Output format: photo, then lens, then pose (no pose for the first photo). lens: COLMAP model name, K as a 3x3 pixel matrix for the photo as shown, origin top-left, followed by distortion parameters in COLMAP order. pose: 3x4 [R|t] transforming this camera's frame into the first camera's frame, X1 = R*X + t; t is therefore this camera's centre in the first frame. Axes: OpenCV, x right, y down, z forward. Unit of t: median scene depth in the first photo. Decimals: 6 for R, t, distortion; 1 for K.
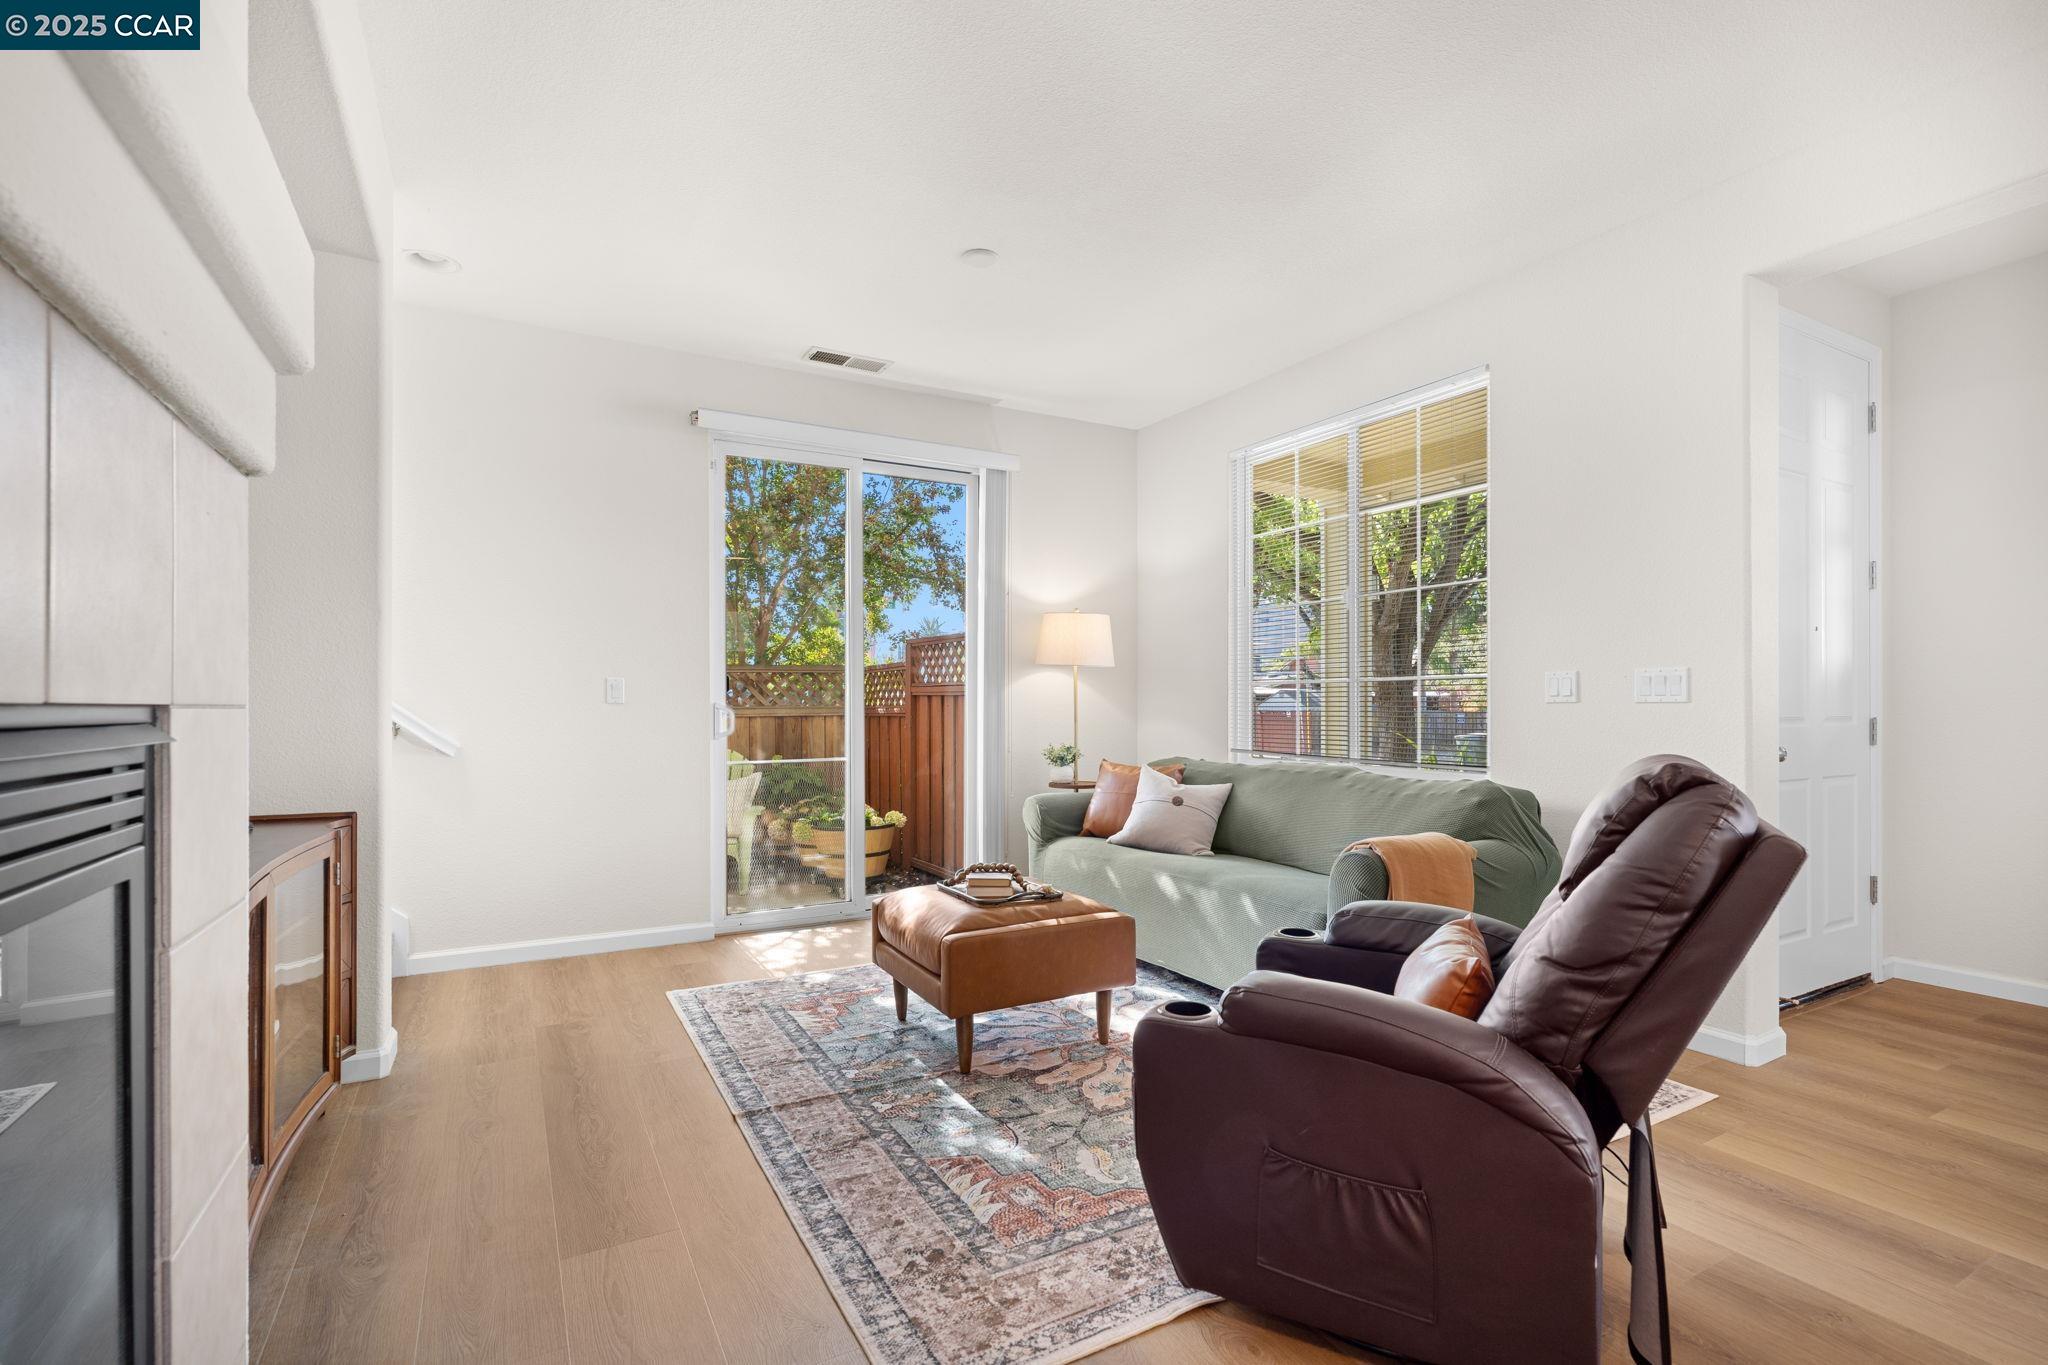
lens RADIAL K [[936.2, 0, 1043.7], [0, 936.2, 703.5], [0, 0, 1]] dist [-0.000432, 0.001496]
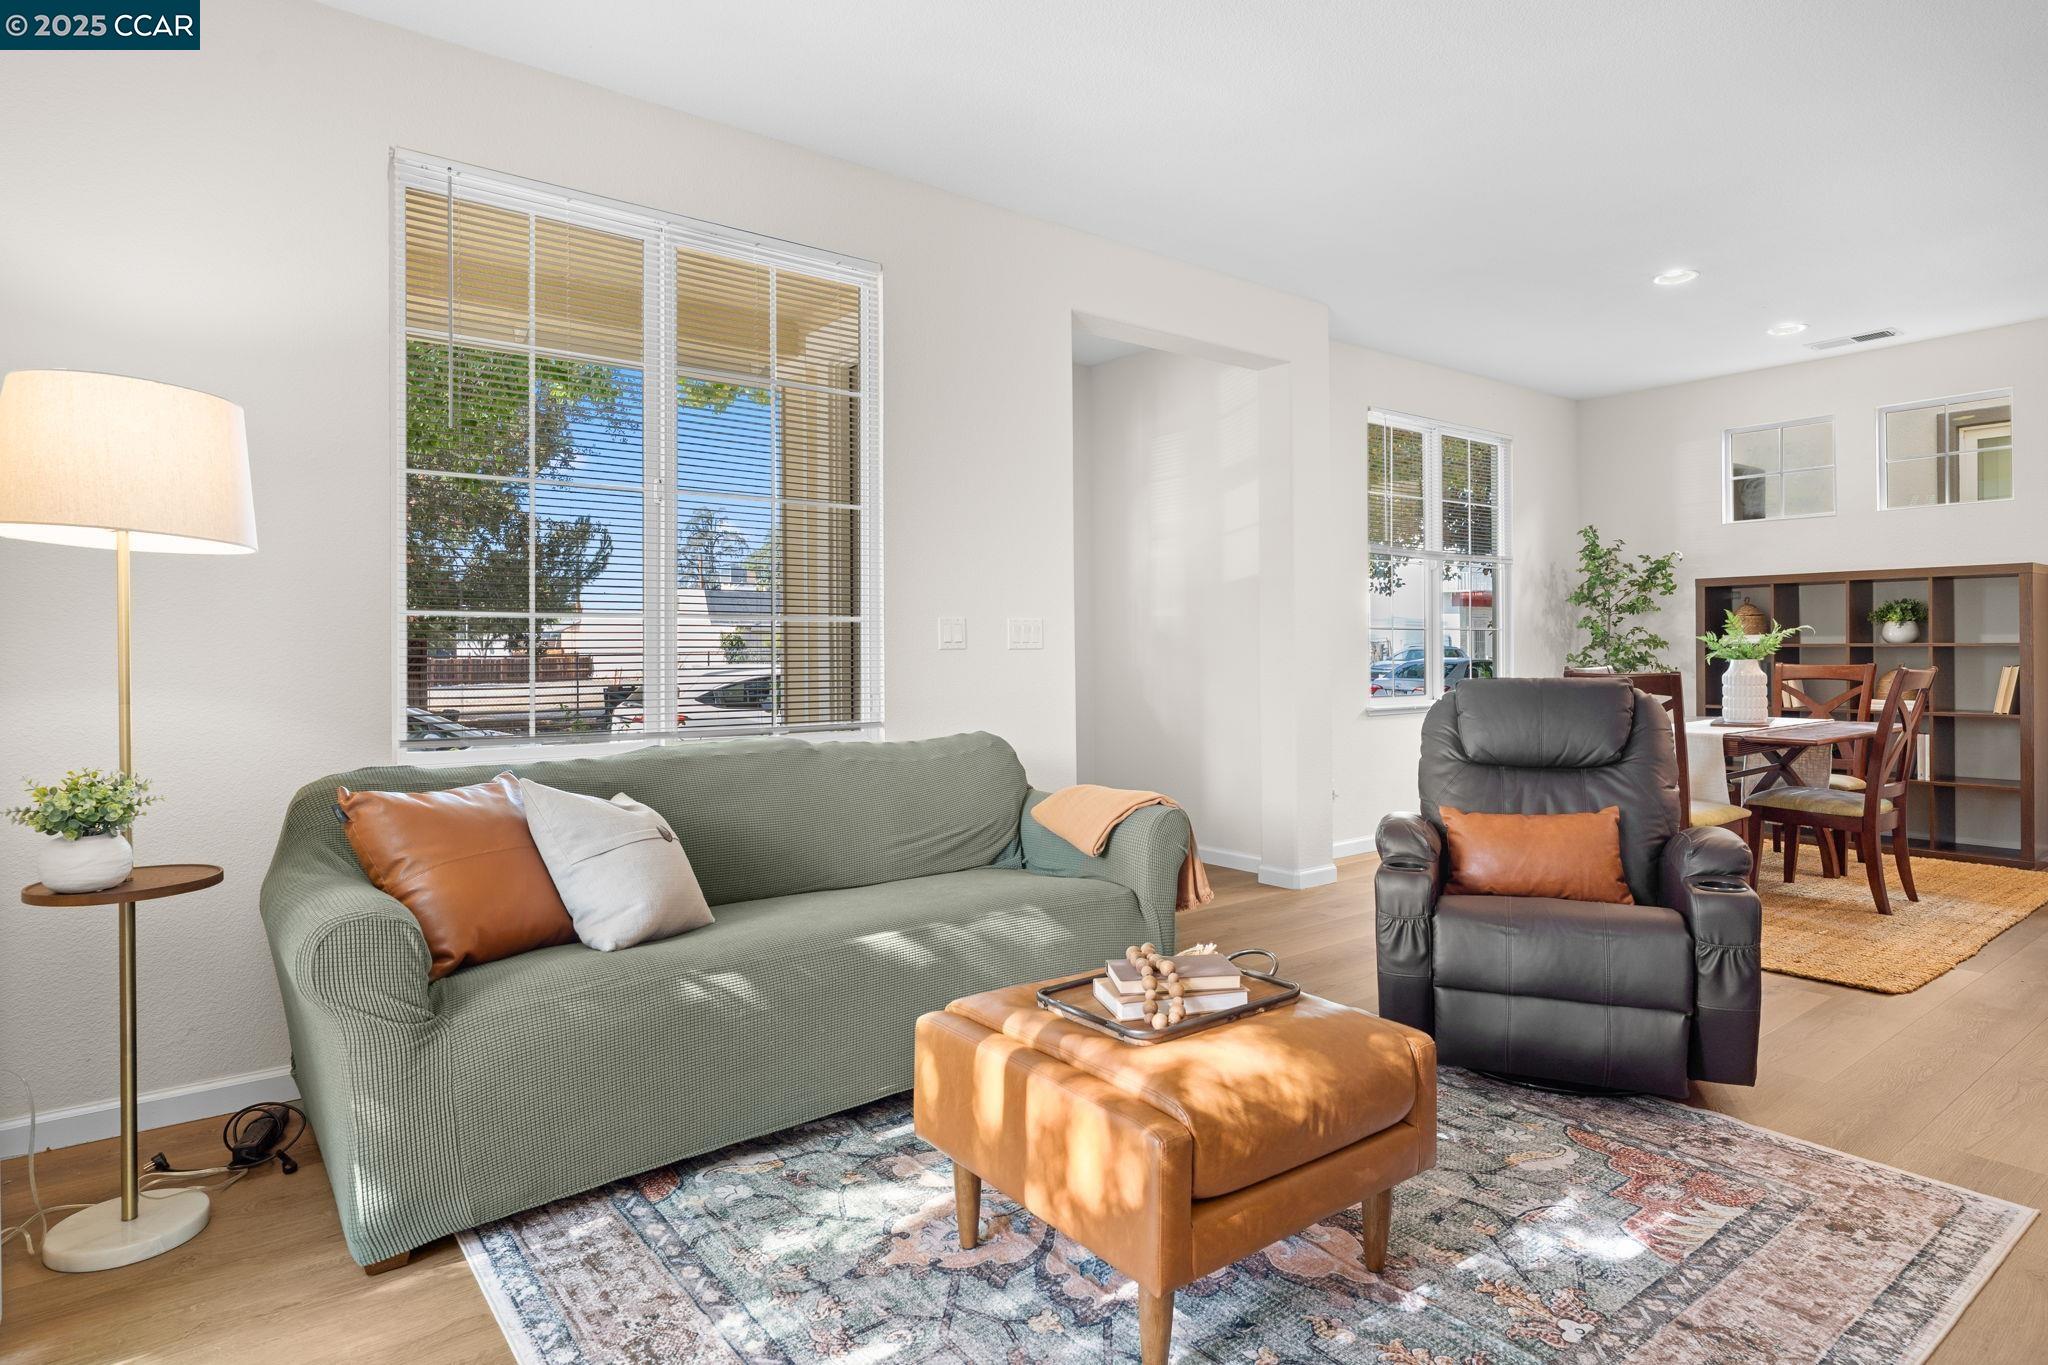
lens RADIAL K [[1115.0, 0, 1038.2], [0, 1115.0, 640.6], [0, 0, 1]] dist [0.000411, 0.002060]
pose [[-0.133001, 0.011166, 0.991053, -0.706665], [0.004314, 0.999934, -0.010687, 0.005674], [-0.991107, 0.002854, -0.133040, 1.220342]]
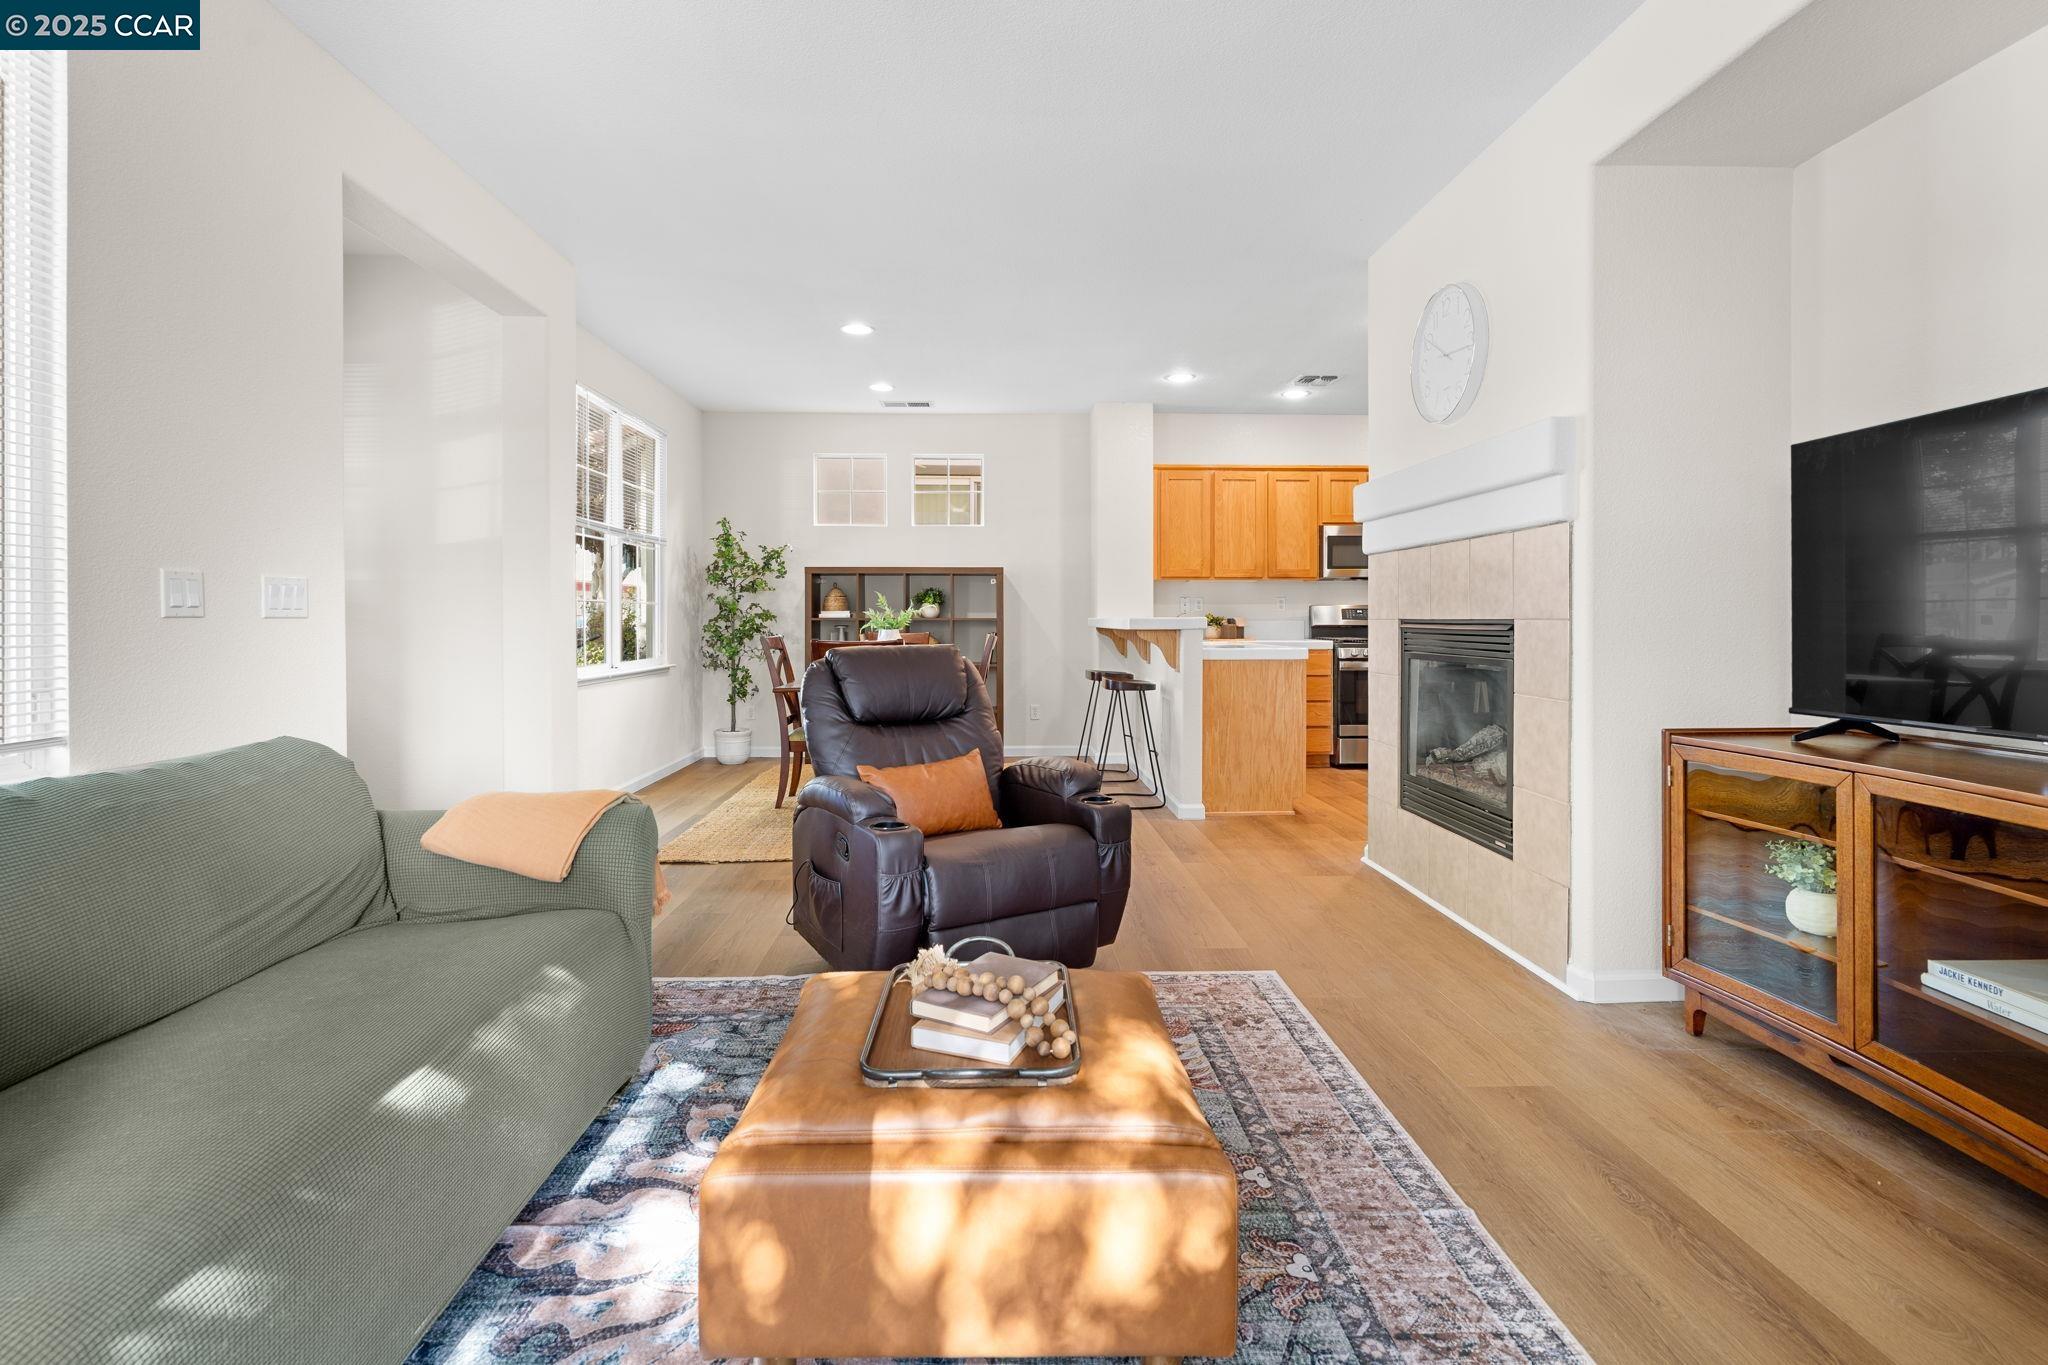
lens RADIAL K [[936.2, 0, 1011.3], [0, 936.2, 616.5], [0, 0, 1]] dist [-0.000432, 0.001496]
pose [[-0.873470, 0.002664, 0.486871, -0.307777], [0.000374, 0.999988, -0.004802, 0.003727], [-0.486878, -0.004012, -0.873461, 1.475703]]
